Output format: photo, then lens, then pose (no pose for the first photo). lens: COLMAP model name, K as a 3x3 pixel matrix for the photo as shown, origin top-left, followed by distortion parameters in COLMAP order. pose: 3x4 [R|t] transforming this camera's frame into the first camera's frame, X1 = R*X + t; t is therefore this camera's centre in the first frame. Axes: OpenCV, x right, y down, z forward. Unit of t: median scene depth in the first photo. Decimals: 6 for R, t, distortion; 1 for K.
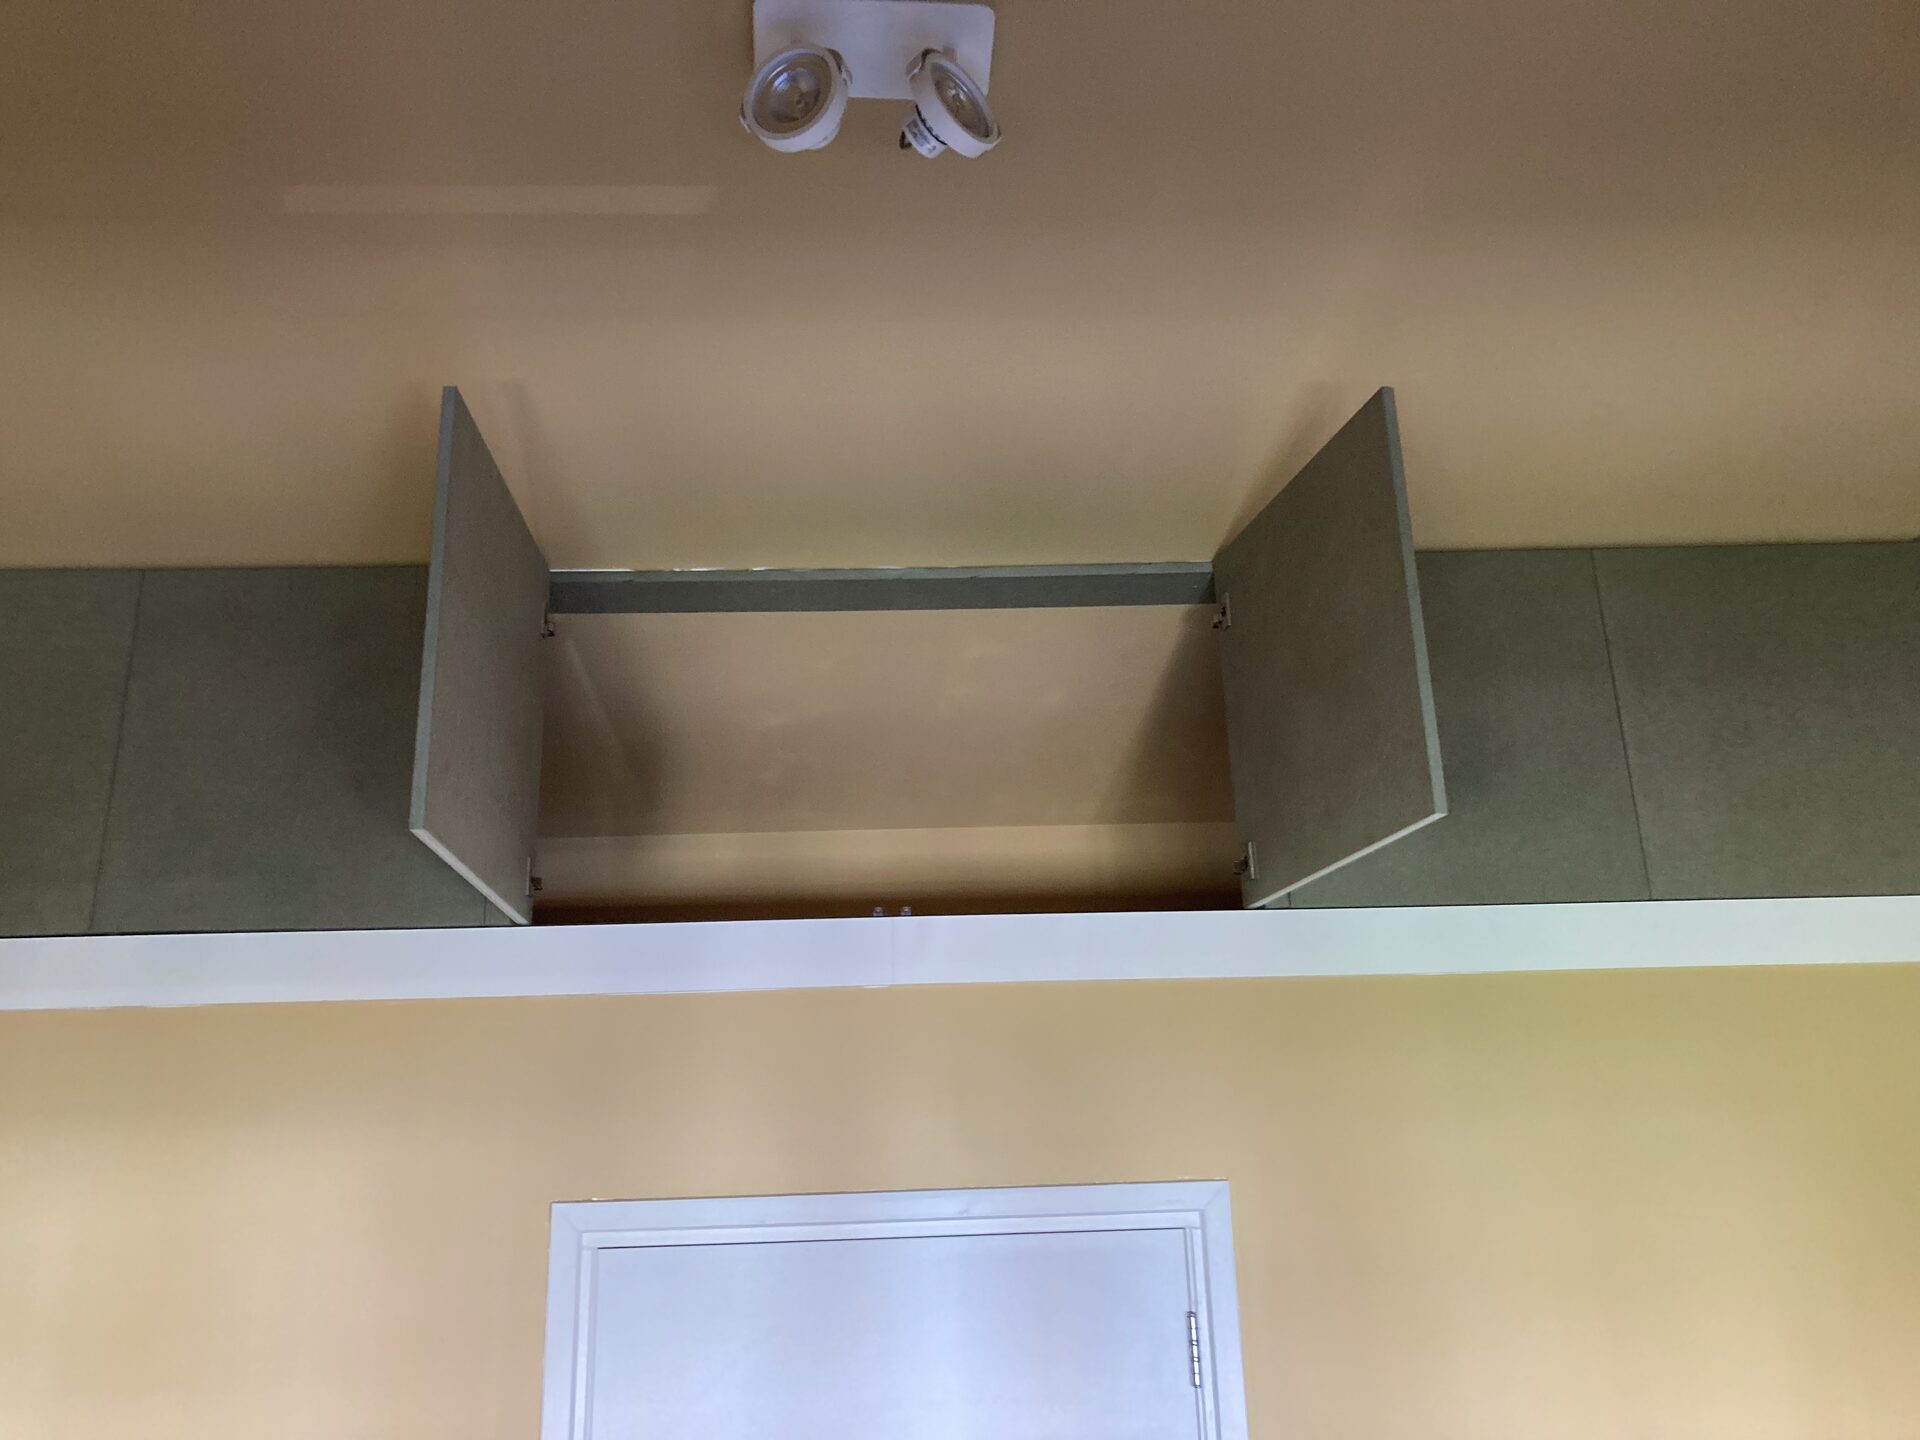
lens RADIAL K [[1519.8, 0, 960.0], [0, 1519.8, 720.0], [0, 0, 1]] dist [-0.004904, -0.000553]
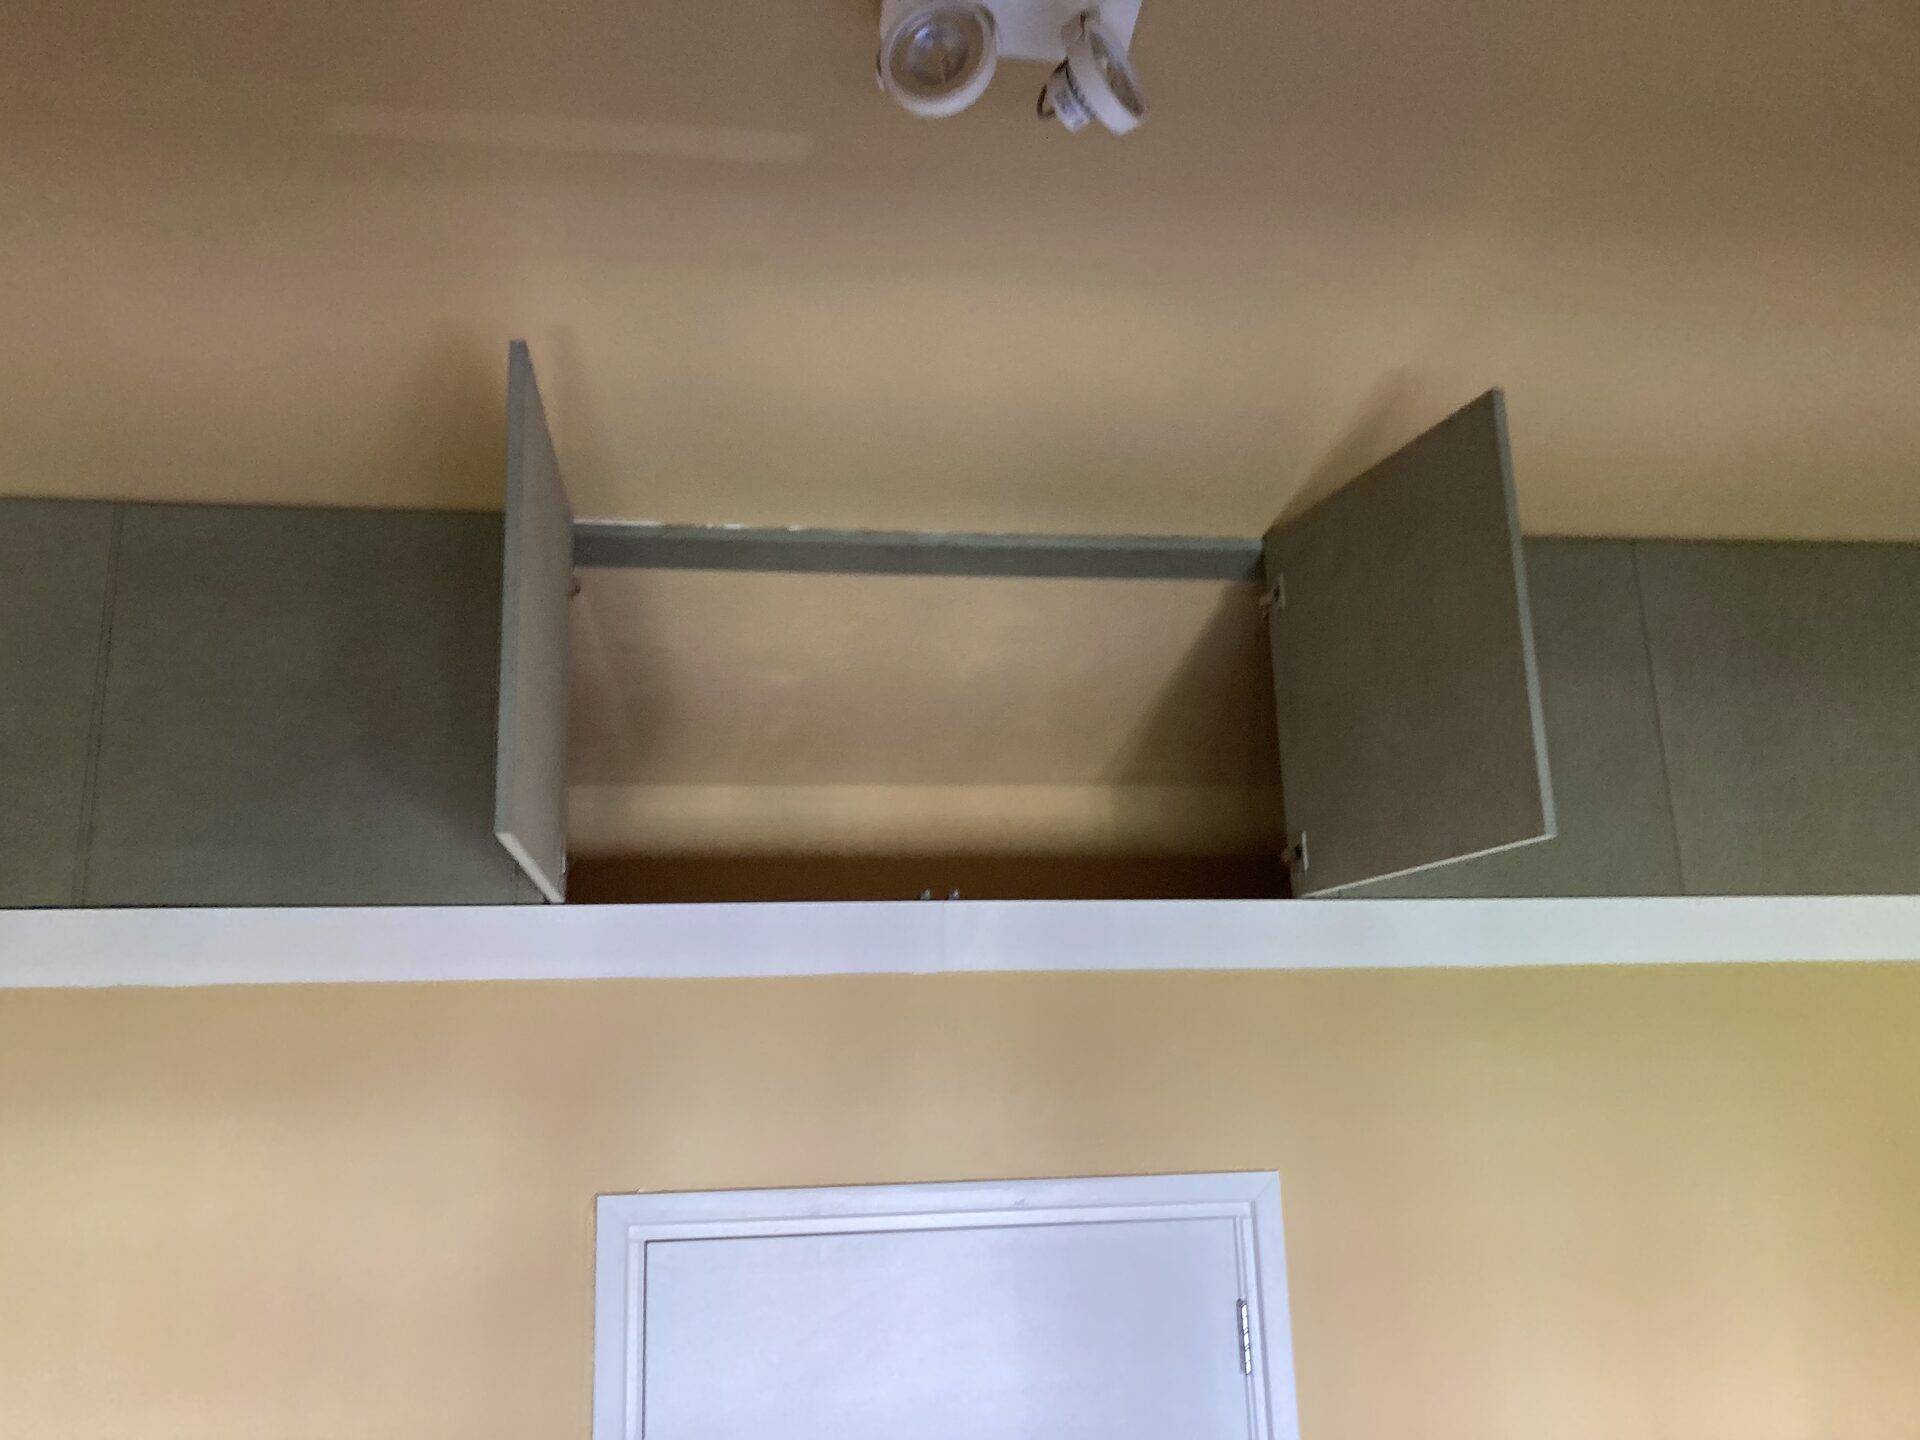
lens RADIAL K [[1519.8, 0, 960.0], [0, 1519.8, 720.0], [0, 0, 1]] dist [-0.004904, -0.000553]
pose [[0.994650, 0.026298, 0.099903, -0.136327], [-0.033681, 0.996767, 0.072950, -0.058745], [-0.097661, -0.075925, 0.992319, 0.042638]]
